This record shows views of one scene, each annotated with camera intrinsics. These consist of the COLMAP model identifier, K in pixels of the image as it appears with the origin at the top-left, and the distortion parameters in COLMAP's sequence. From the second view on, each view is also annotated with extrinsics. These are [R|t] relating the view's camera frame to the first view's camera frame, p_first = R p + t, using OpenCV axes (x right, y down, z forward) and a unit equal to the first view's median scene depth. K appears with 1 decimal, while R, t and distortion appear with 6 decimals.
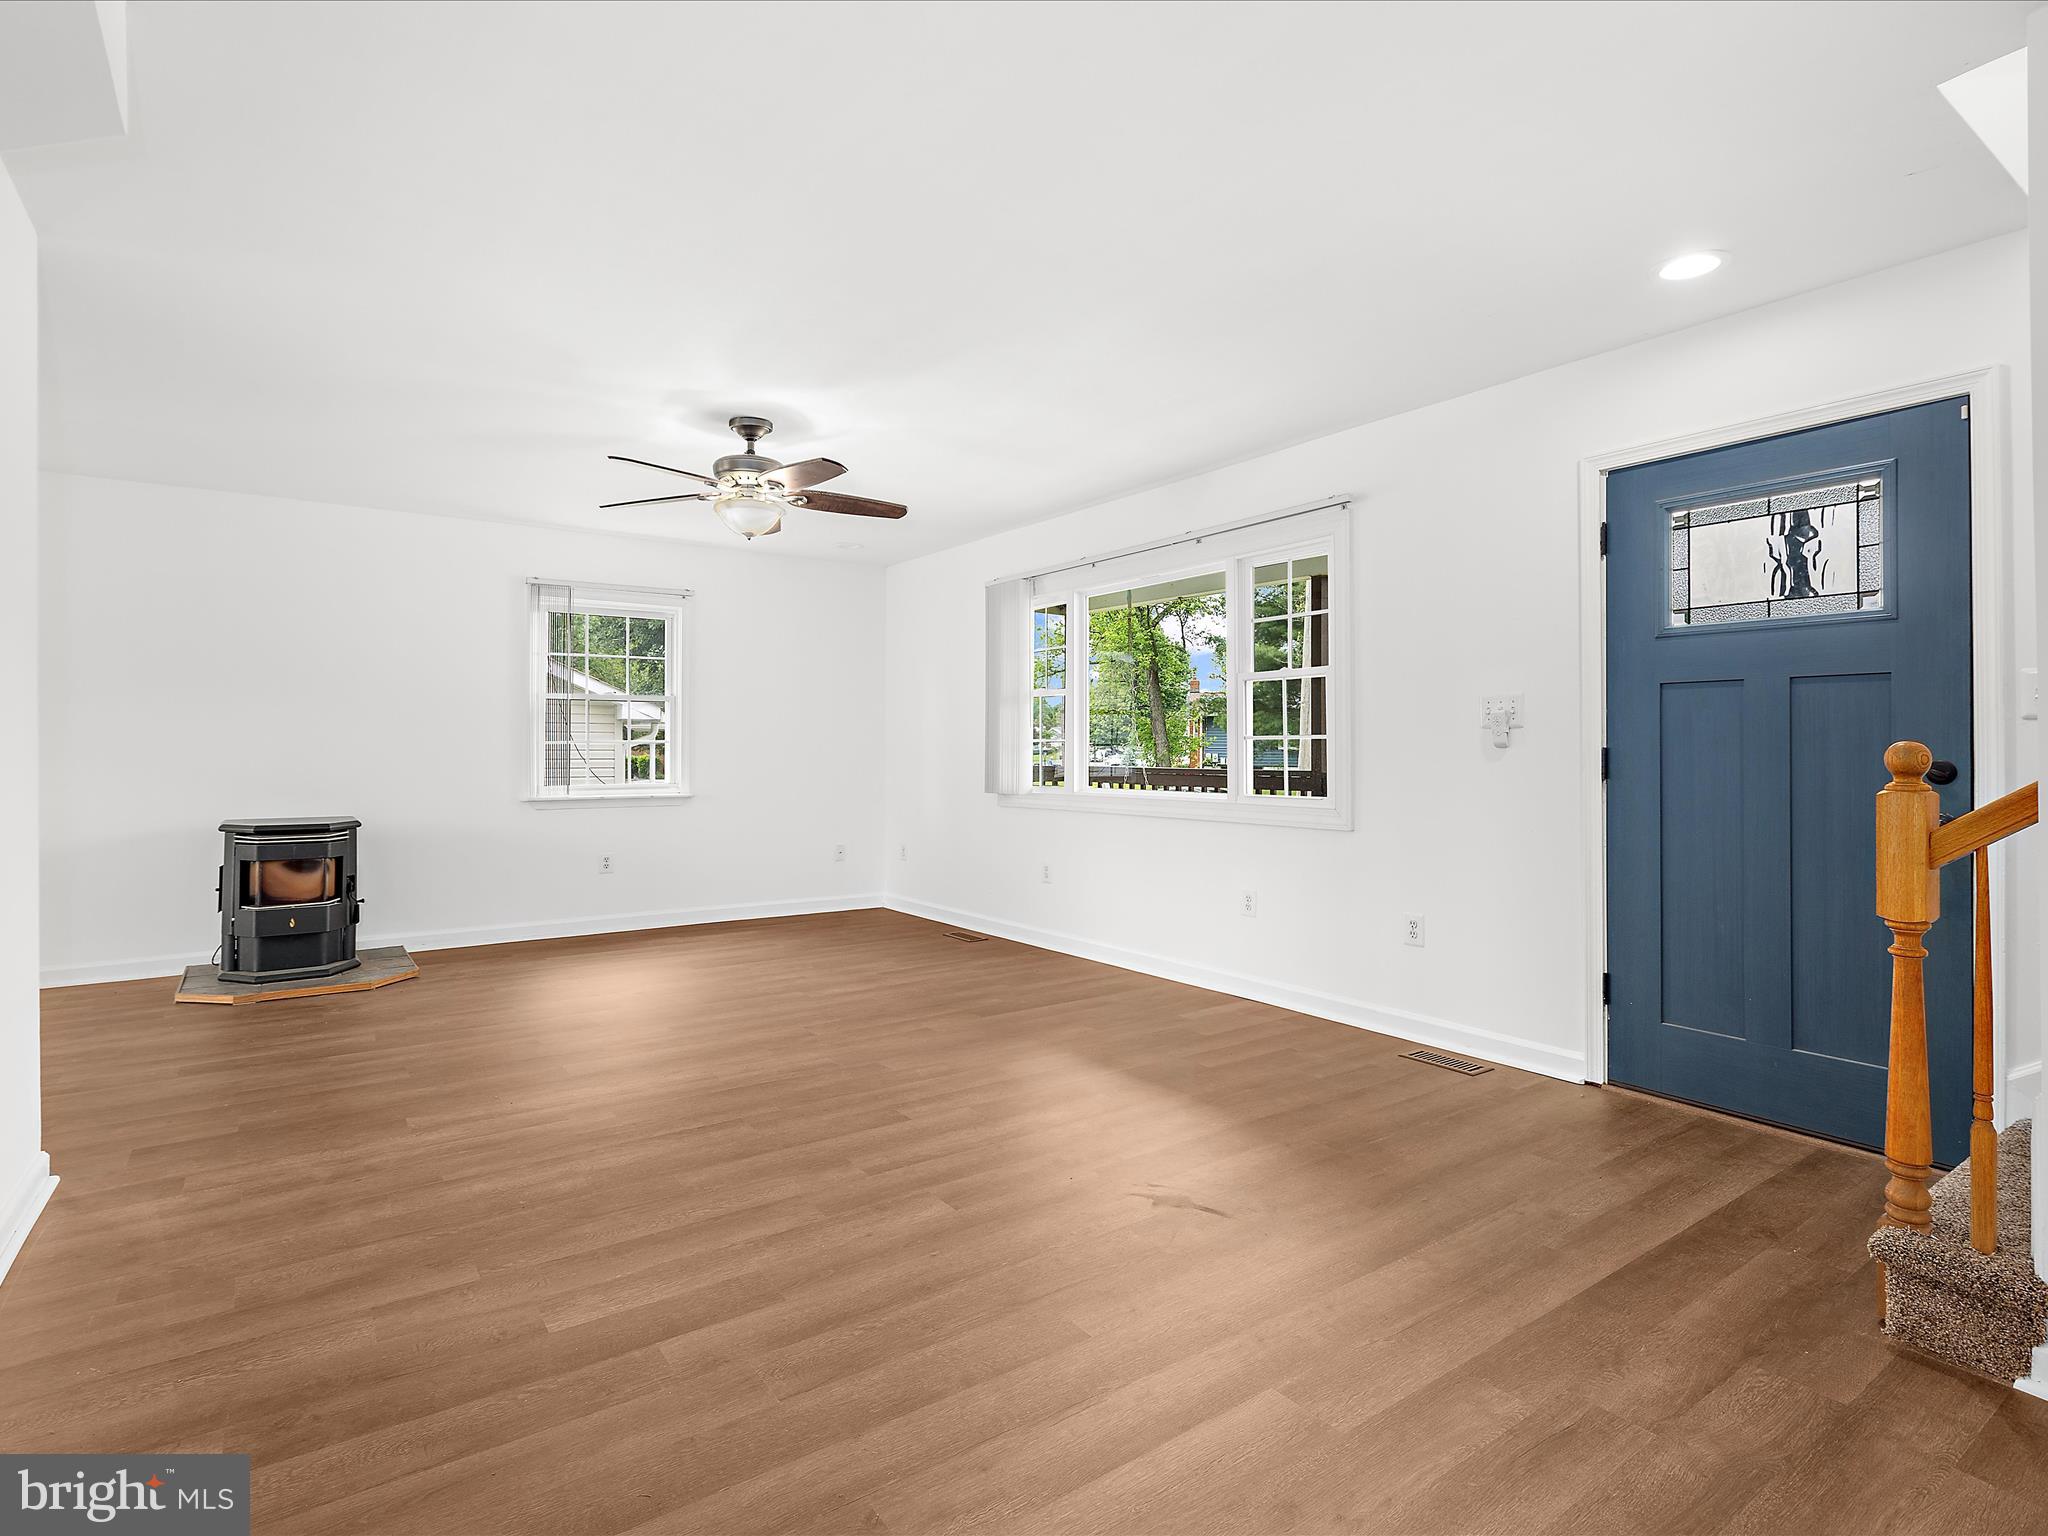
lens RADIAL K [[1045.3, 0, 1022.9], [0, 1045.3, 754.1], [0, 0, 1]] dist [-0.000221, -0.001287]
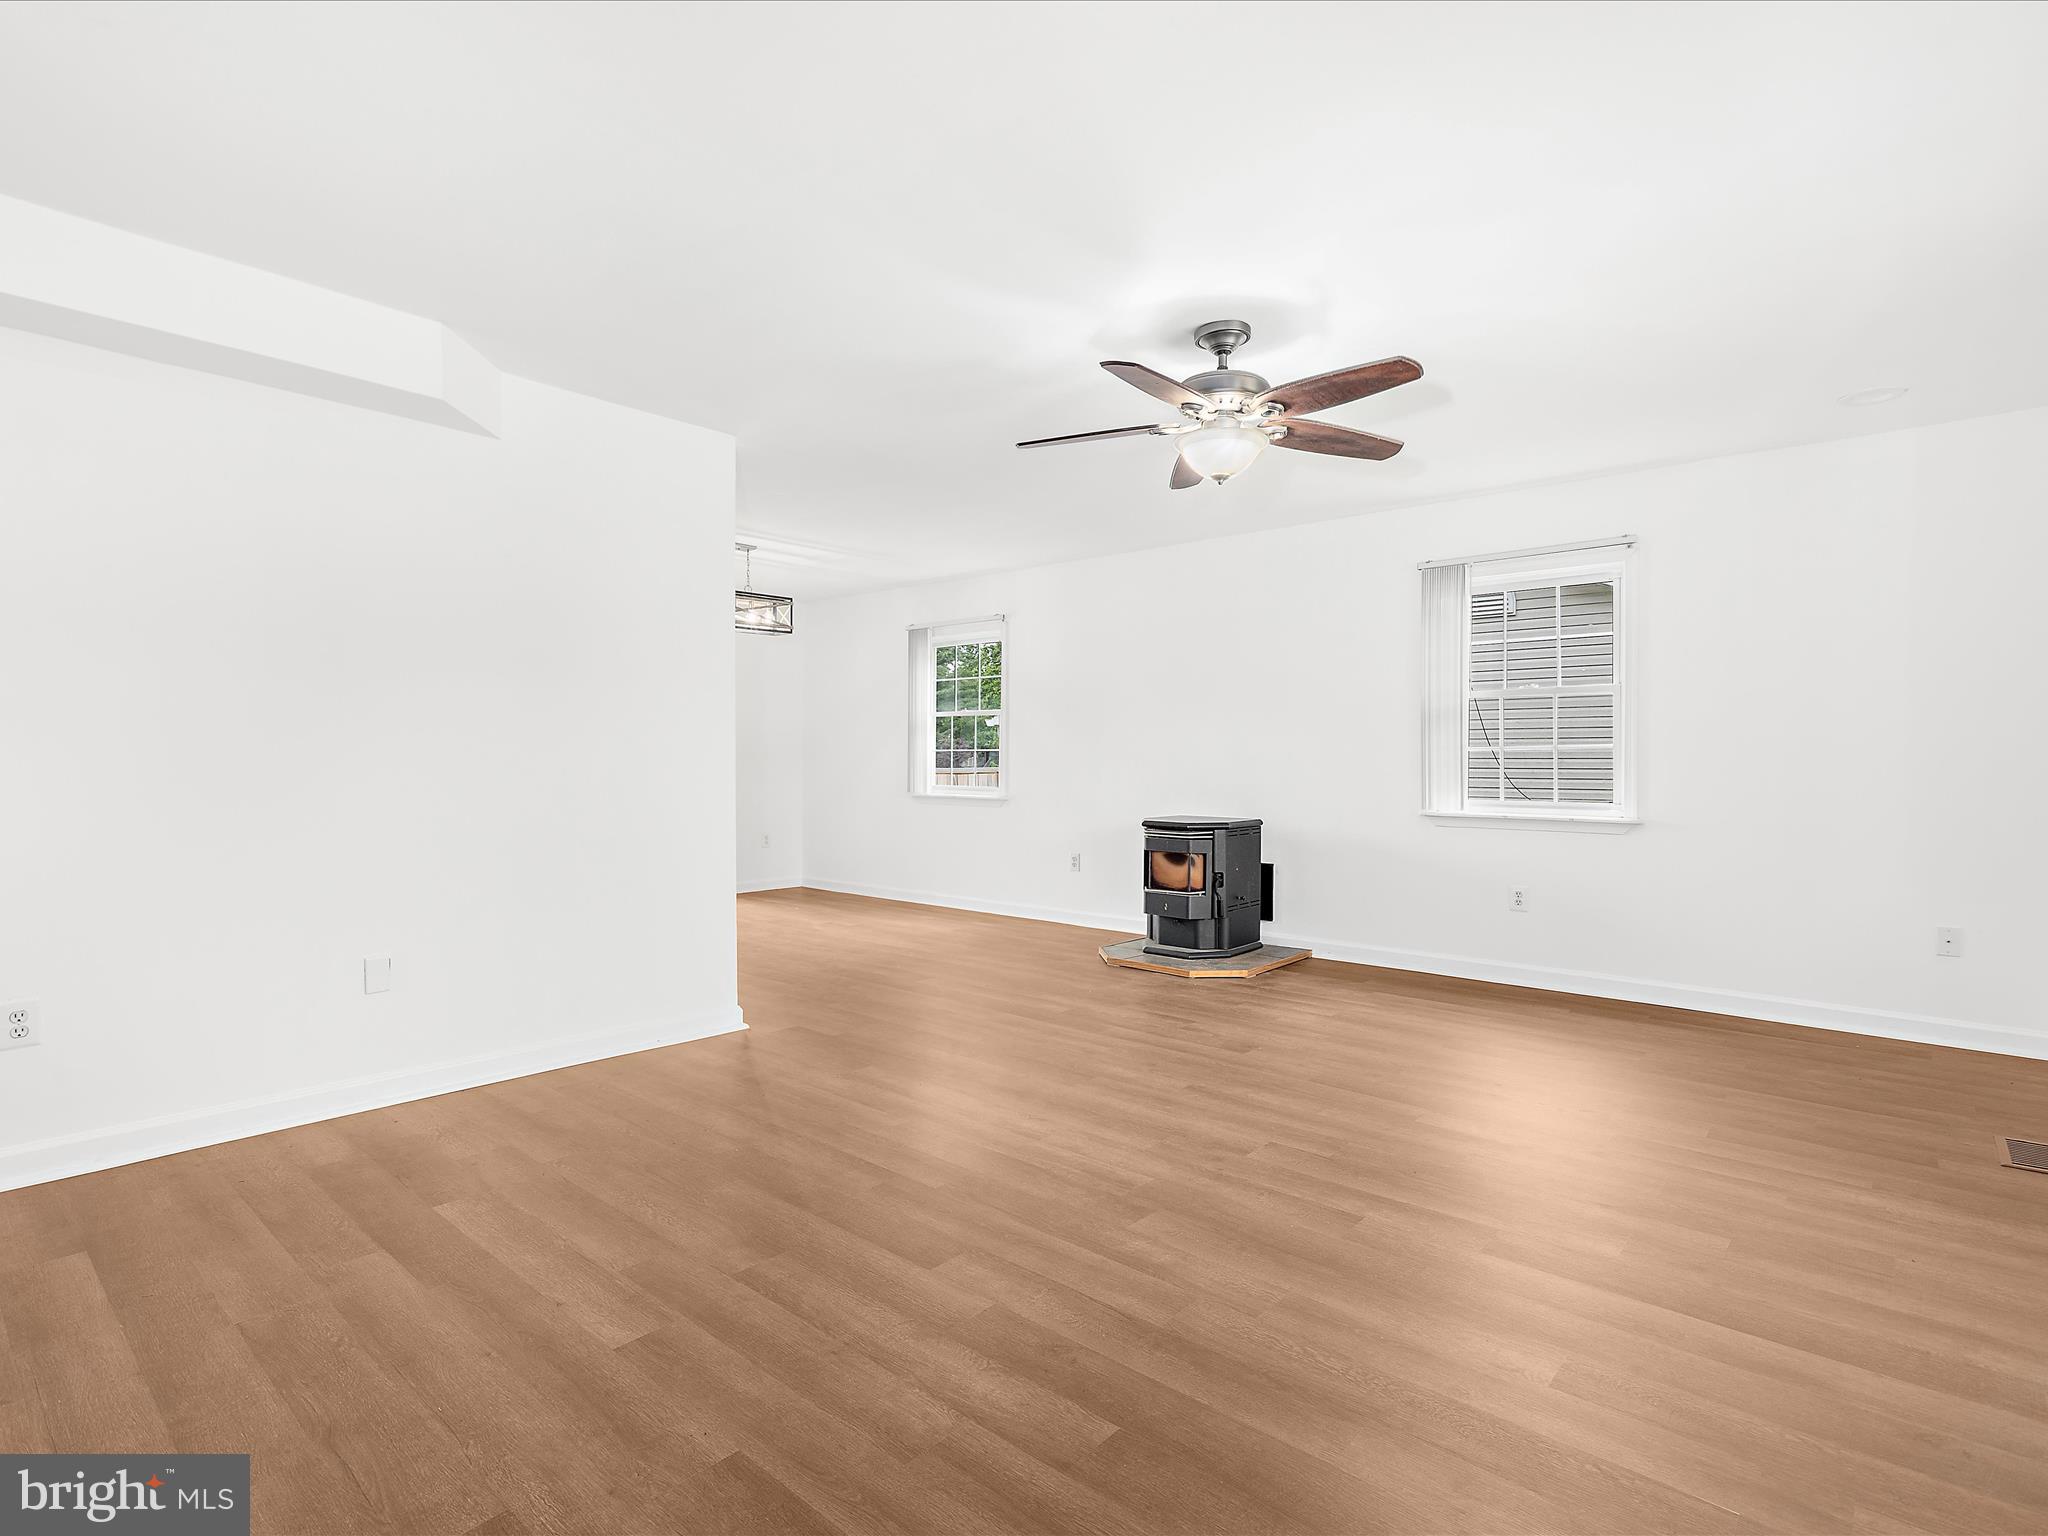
lens RADIAL K [[1045.3, 0, 1003.0], [0, 1045.3, 753.1], [0, 0, 1]] dist [-0.000221, -0.001287]
pose [[0.215924, -0.003789, -0.976403, 0.602764], [-0.007227, 0.999959, -0.005478, -0.000101], [0.976383, 0.008239, 0.215888, 0.891360]]
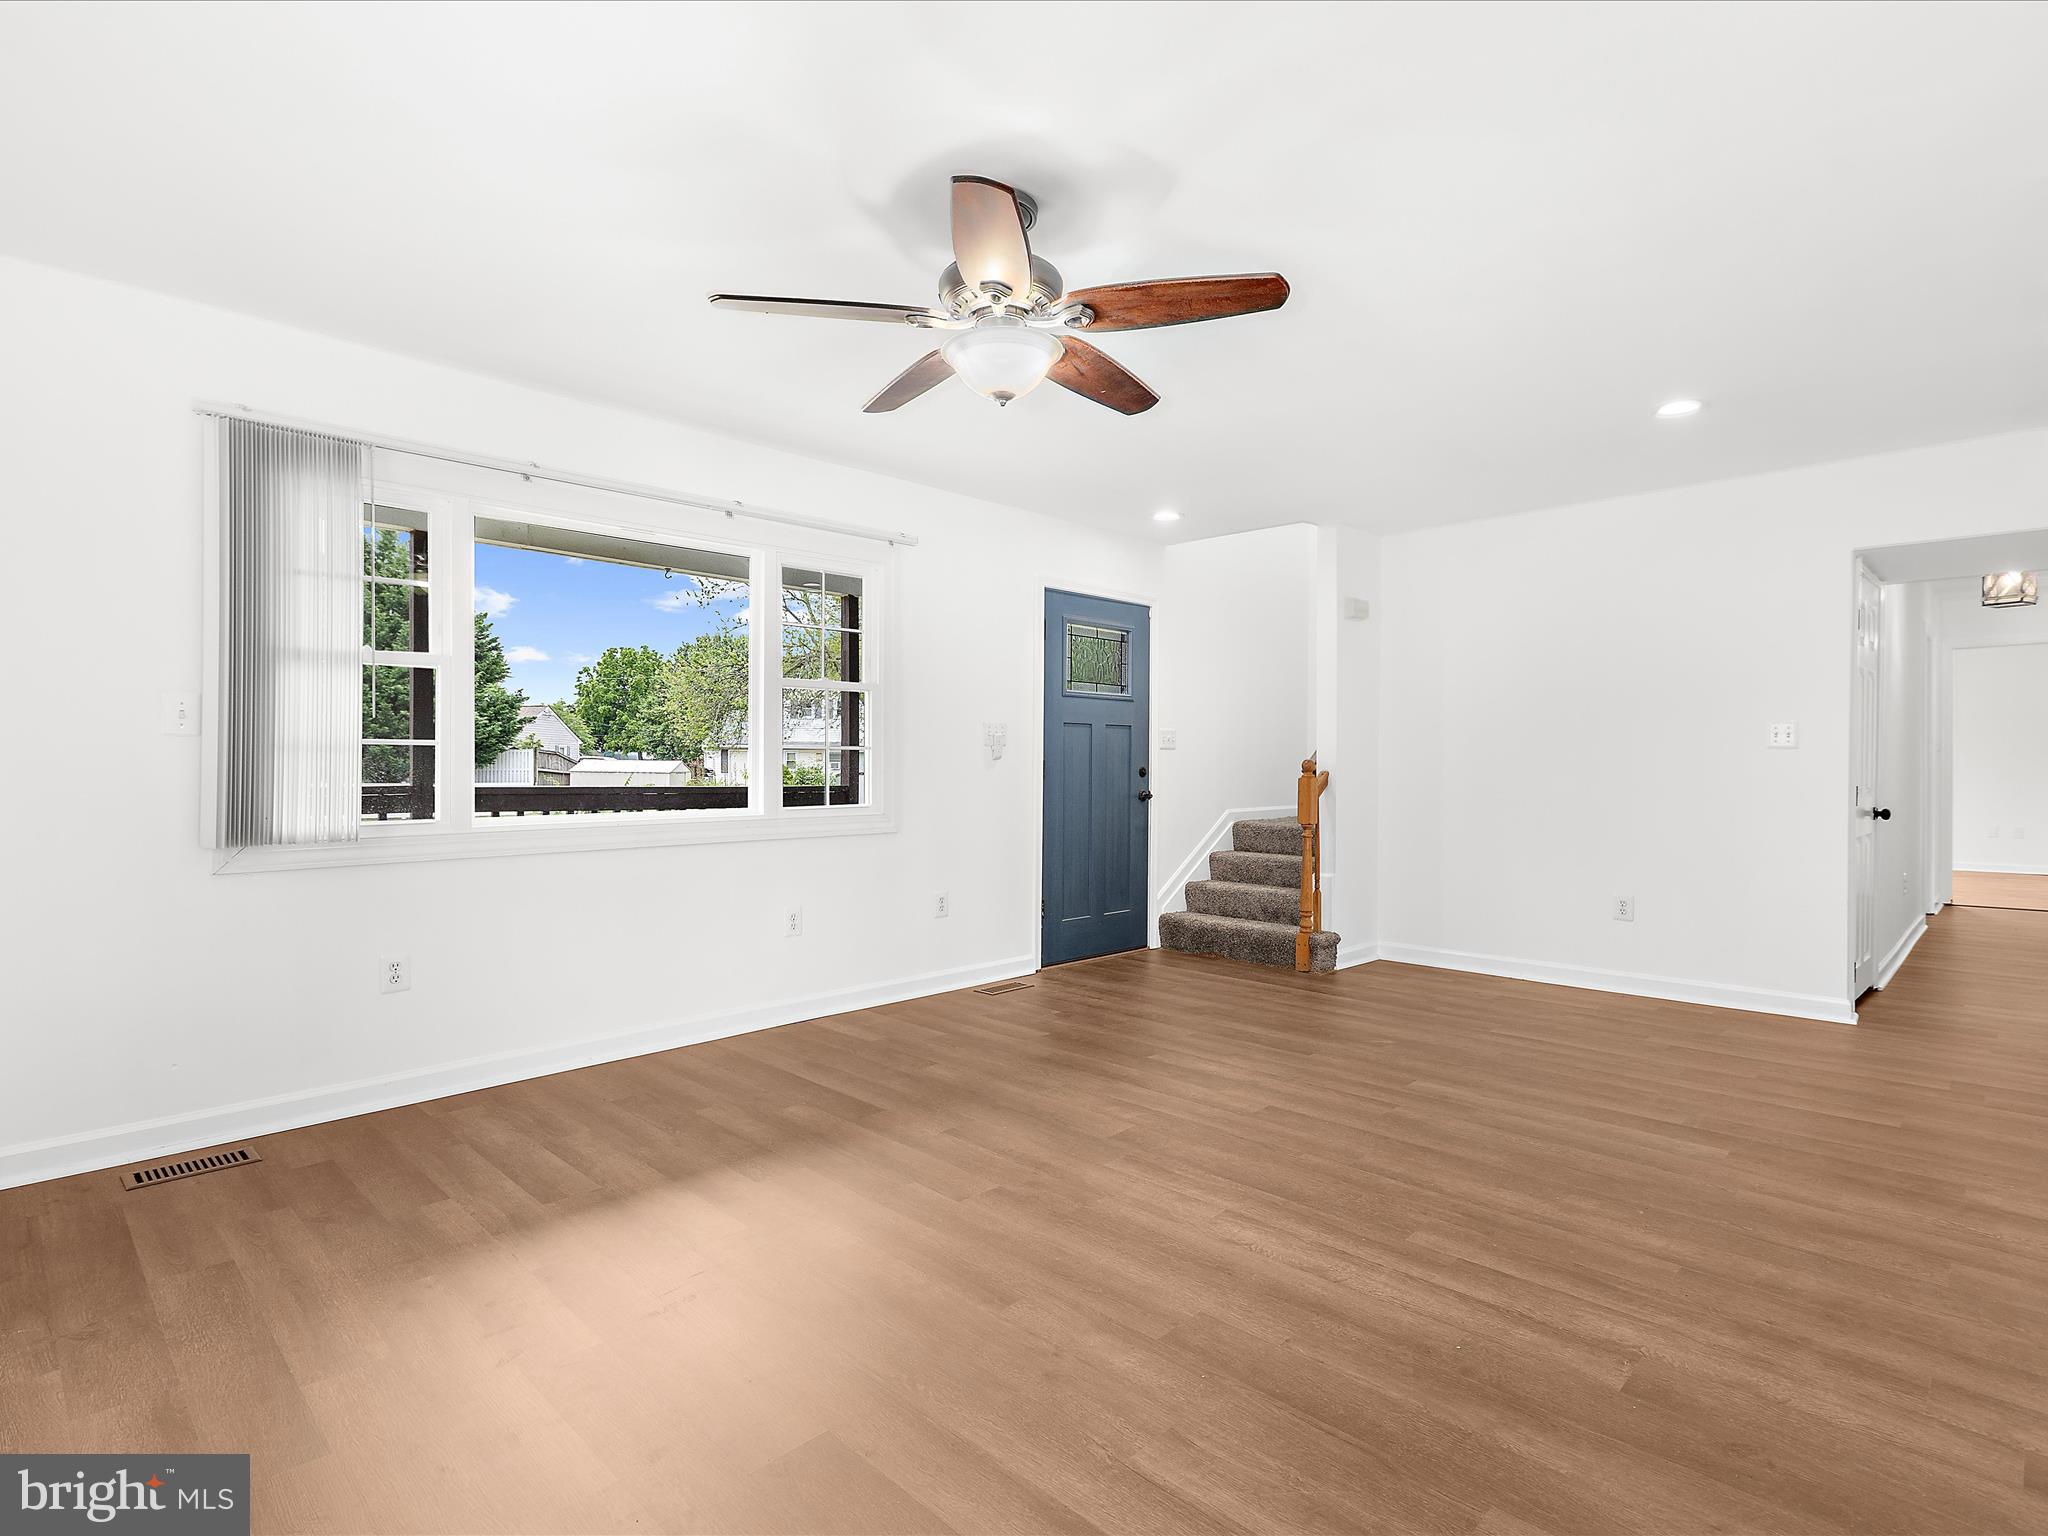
lens RADIAL K [[1045.3, 0, 1006.7], [0, 1045.3, 771.0], [0, 0, 1]] dist [-0.000221, -0.001287]
pose [[-0.167559, -0.008466, 0.985826, -1.112553], [0.002106, 0.999958, 0.008945, -0.003452], [-0.985860, 0.003575, -0.167534, 1.442876]]
